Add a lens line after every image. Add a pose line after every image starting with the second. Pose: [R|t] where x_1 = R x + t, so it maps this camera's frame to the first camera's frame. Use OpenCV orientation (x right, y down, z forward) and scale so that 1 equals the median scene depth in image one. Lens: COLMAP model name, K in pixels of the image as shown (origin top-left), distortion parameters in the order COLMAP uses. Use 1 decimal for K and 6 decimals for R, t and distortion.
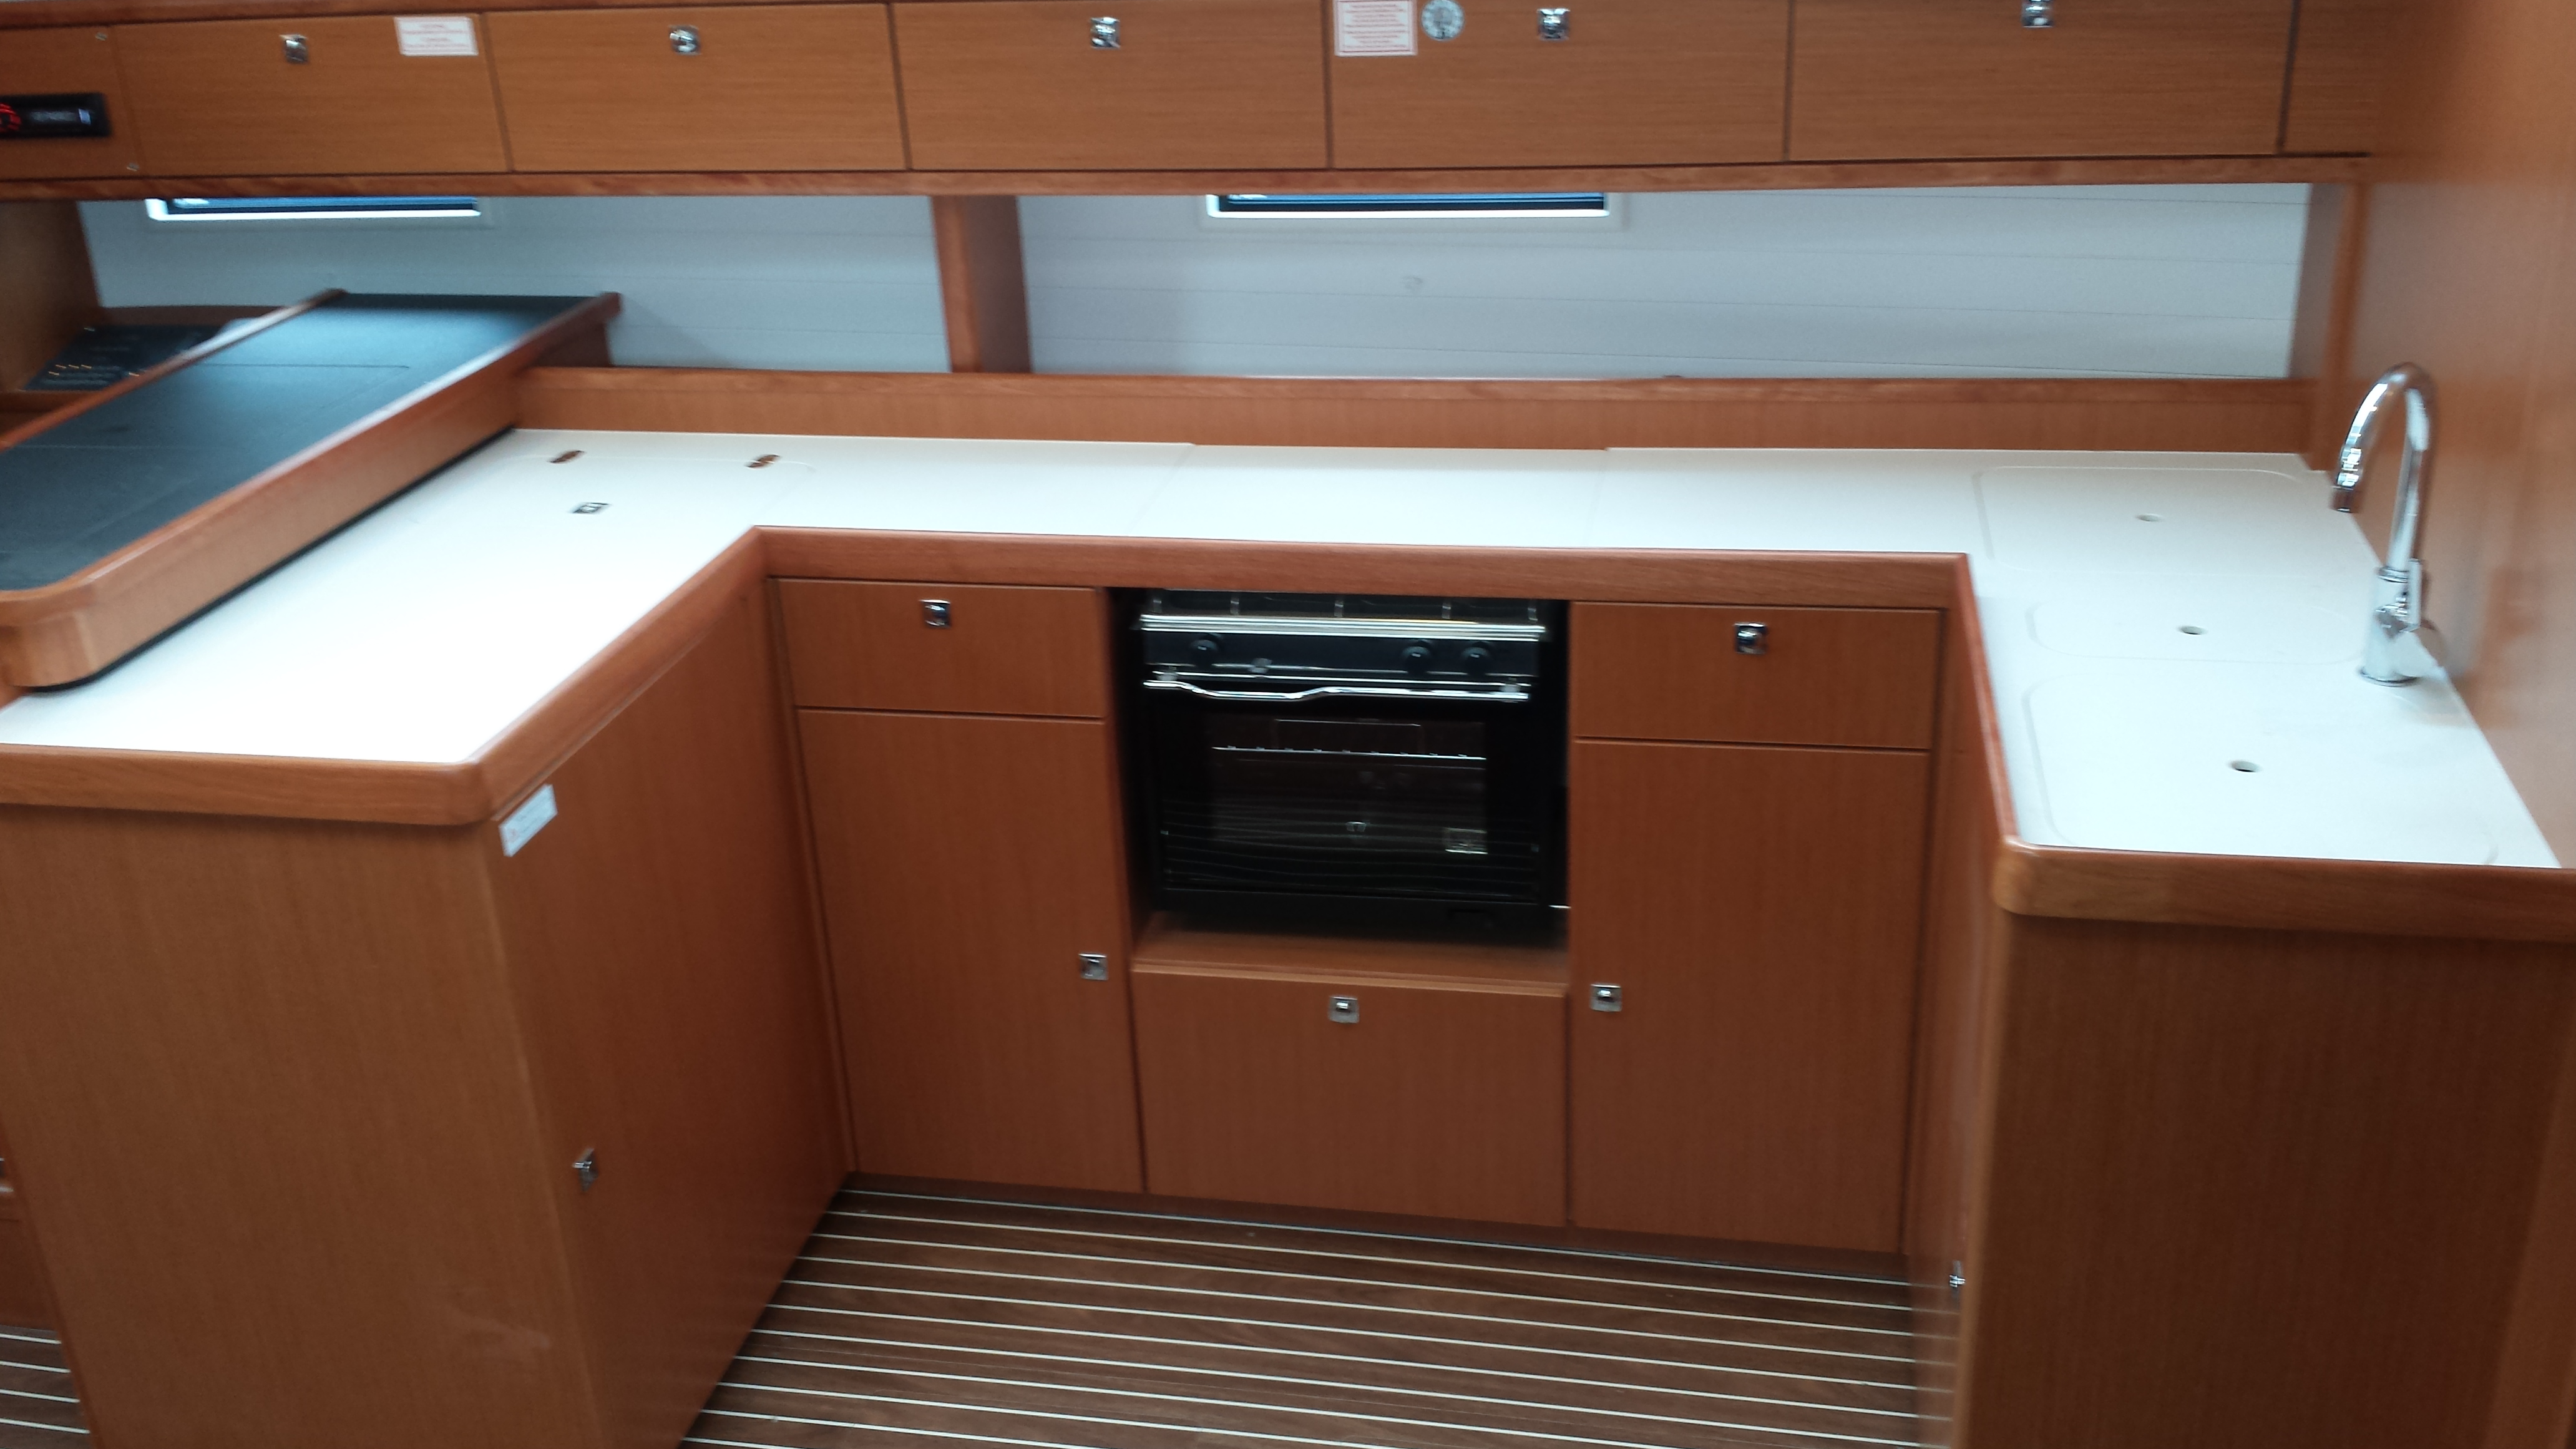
lens RADIAL K [[2421.5, 0, 1288.0], [0, 2421.5, 724.5], [0, 0, 1]] dist [0.166685, -0.429743]
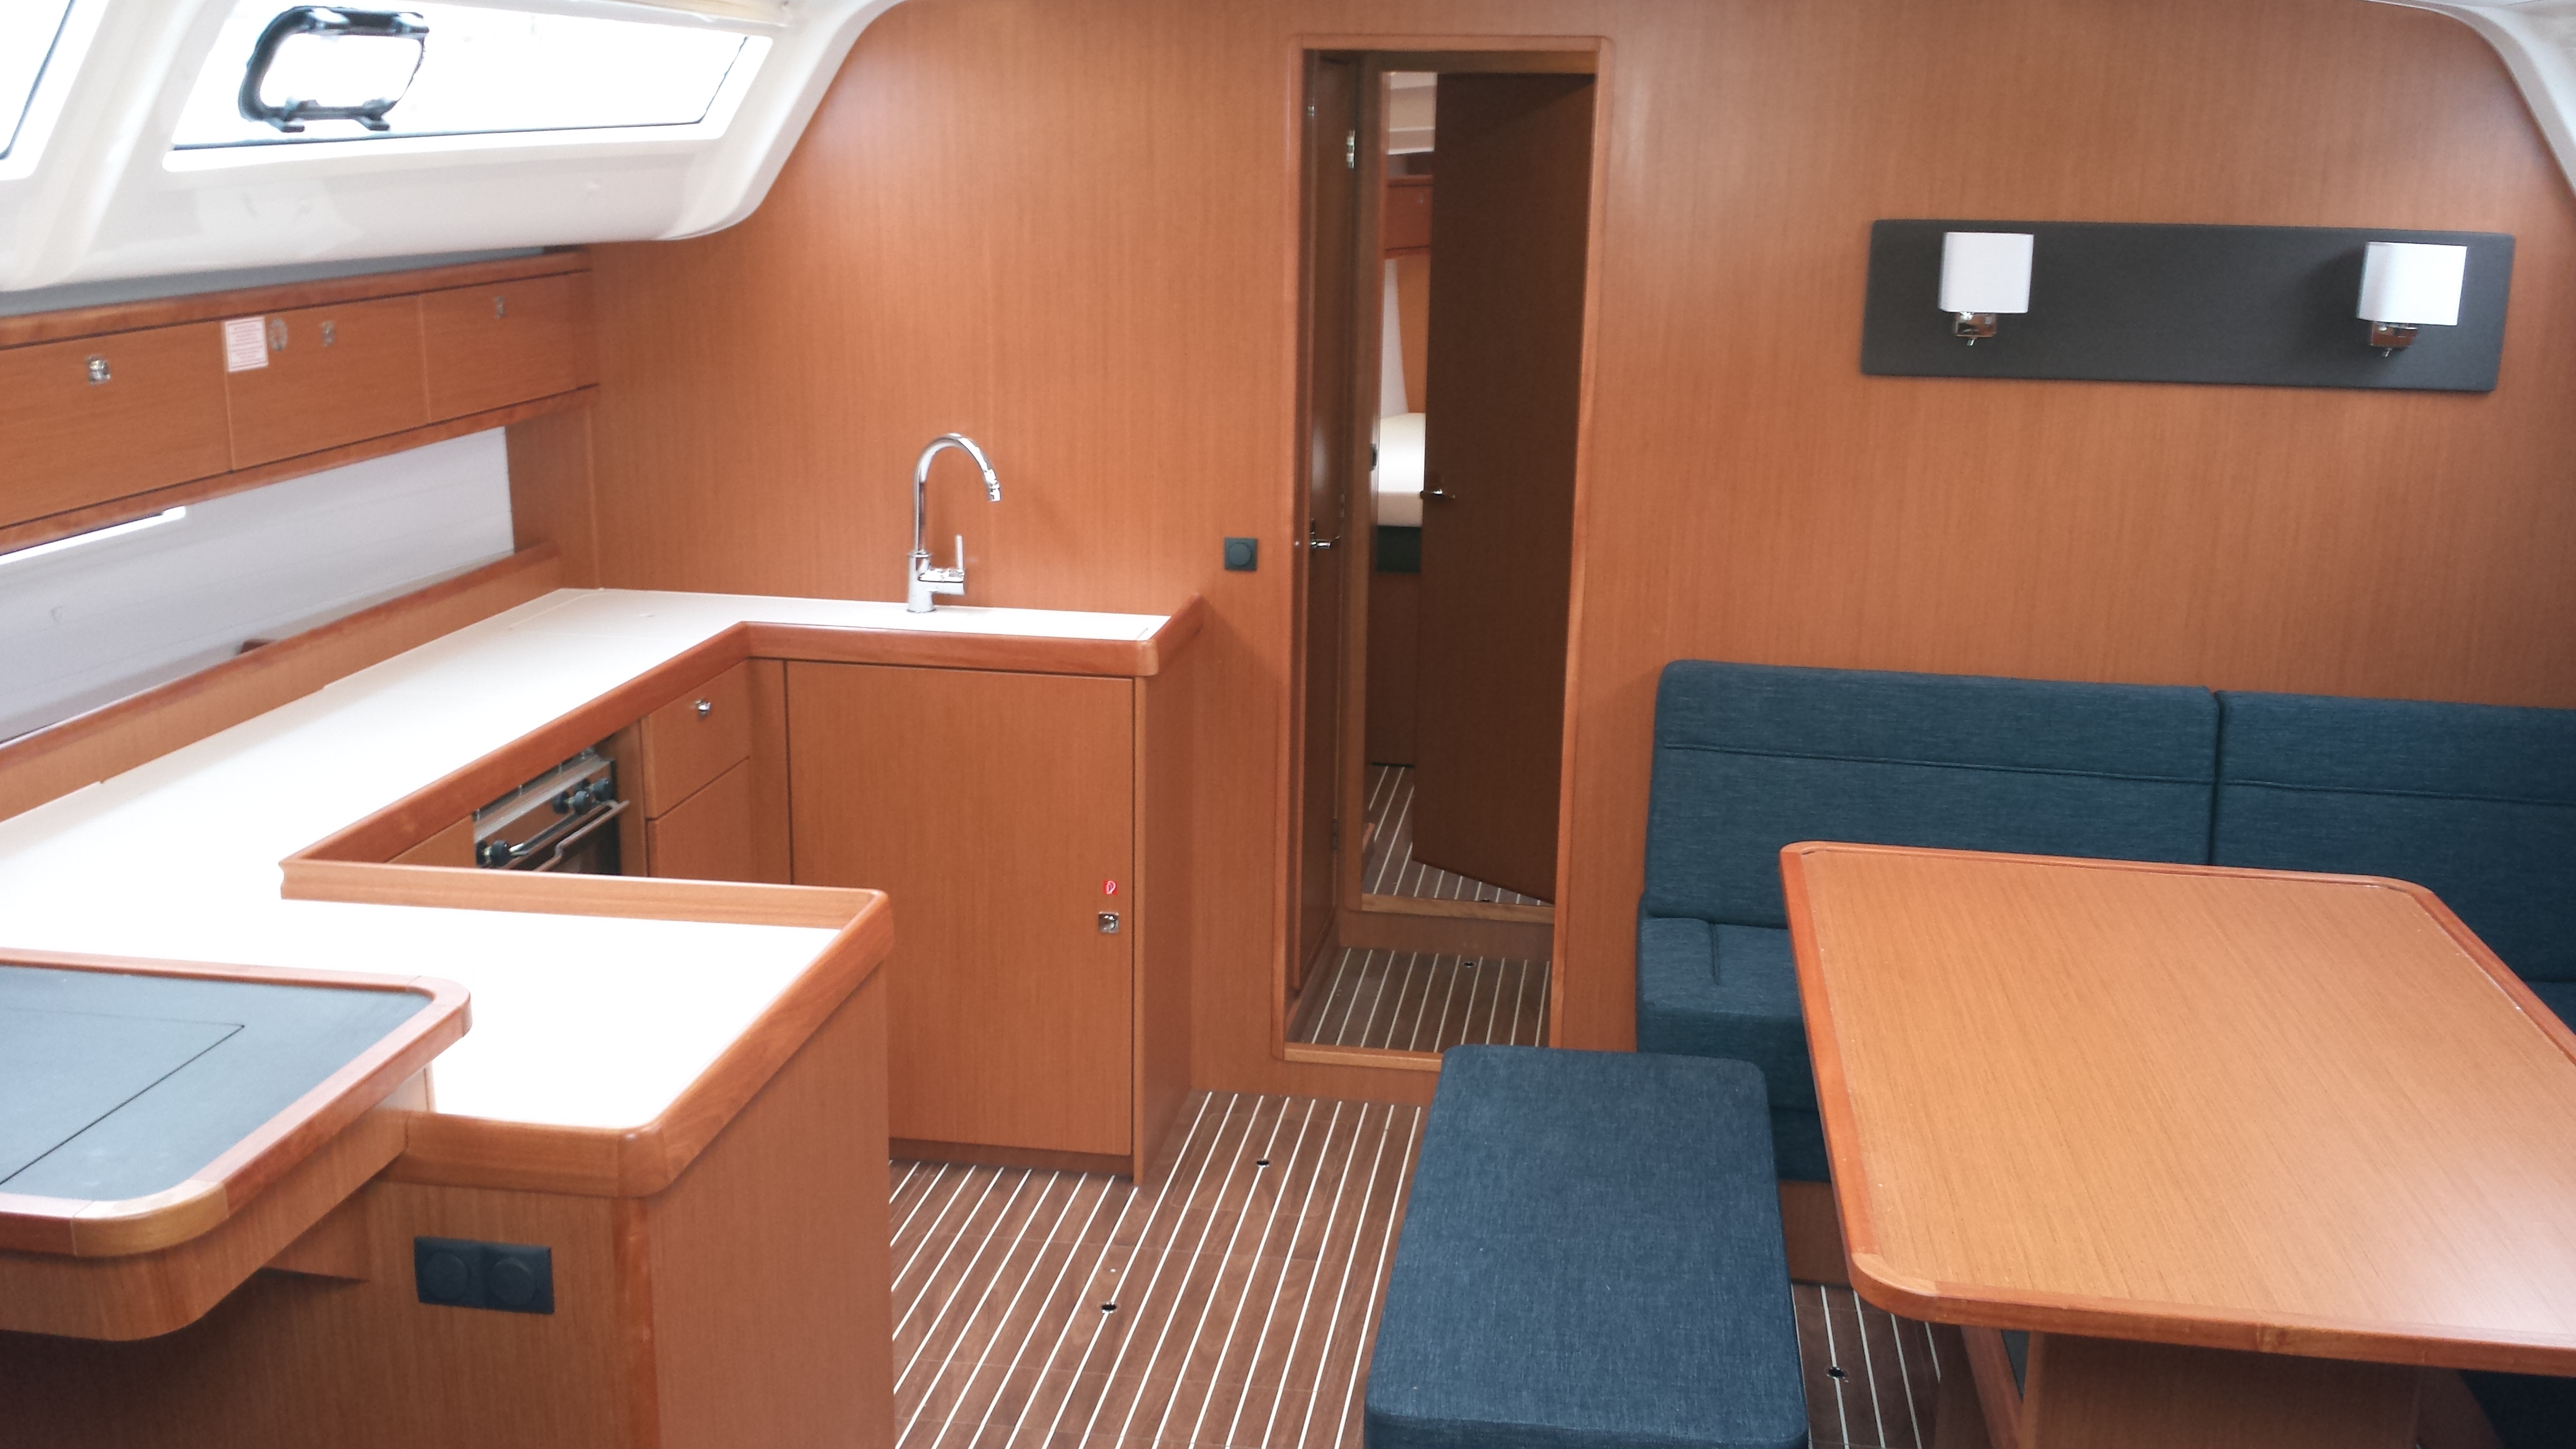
lens RADIAL K [[2397.6, 0, 1288.0], [0, 2397.6, 754.4], [0, 0, 1]] dist [0.155872, -0.364702]
pose [[-0.053523, -0.206829, 0.976912, -1.118660], [0.384999, 0.898403, 0.211301, -0.163237], [-0.921364, 0.387419, 0.031543, 0.579239]]
